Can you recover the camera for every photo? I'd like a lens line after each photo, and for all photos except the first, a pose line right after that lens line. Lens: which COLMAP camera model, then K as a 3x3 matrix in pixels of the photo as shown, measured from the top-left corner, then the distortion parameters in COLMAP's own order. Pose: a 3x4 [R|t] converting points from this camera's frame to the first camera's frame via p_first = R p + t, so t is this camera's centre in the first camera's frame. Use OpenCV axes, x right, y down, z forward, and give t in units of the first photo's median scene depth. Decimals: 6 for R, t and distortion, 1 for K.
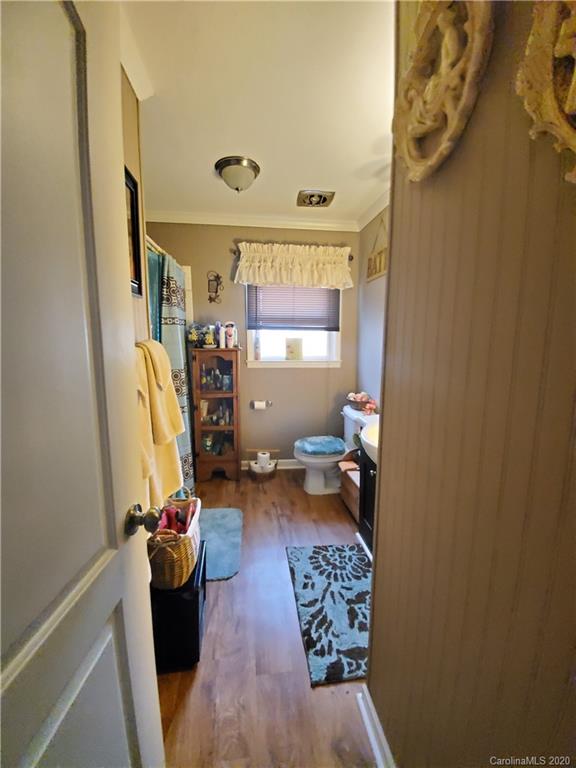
lens RADIAL K [[301.2, 0, 285.7], [0, 301.2, 381.2], [0, 0, 1]] dist [-0.006412, -0.003564]
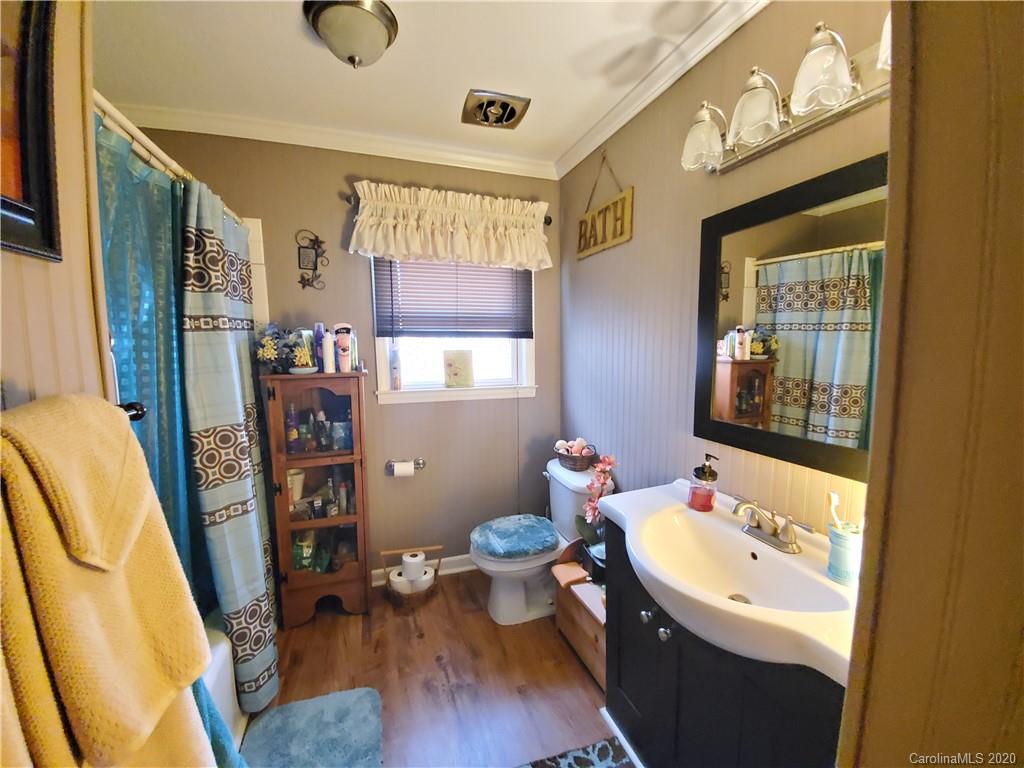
lens RADIAL K [[401.6, 0, 511.7], [0, 401.6, 387.4], [0, 0, 1]] dist [-0.006412, -0.003564]
pose [[0.977156, -0.034239, 0.209748, -0.043516], [0.040725, 0.998814, -0.026680, -0.051165], [-0.208585, 0.034612, 0.977392, 0.235669]]
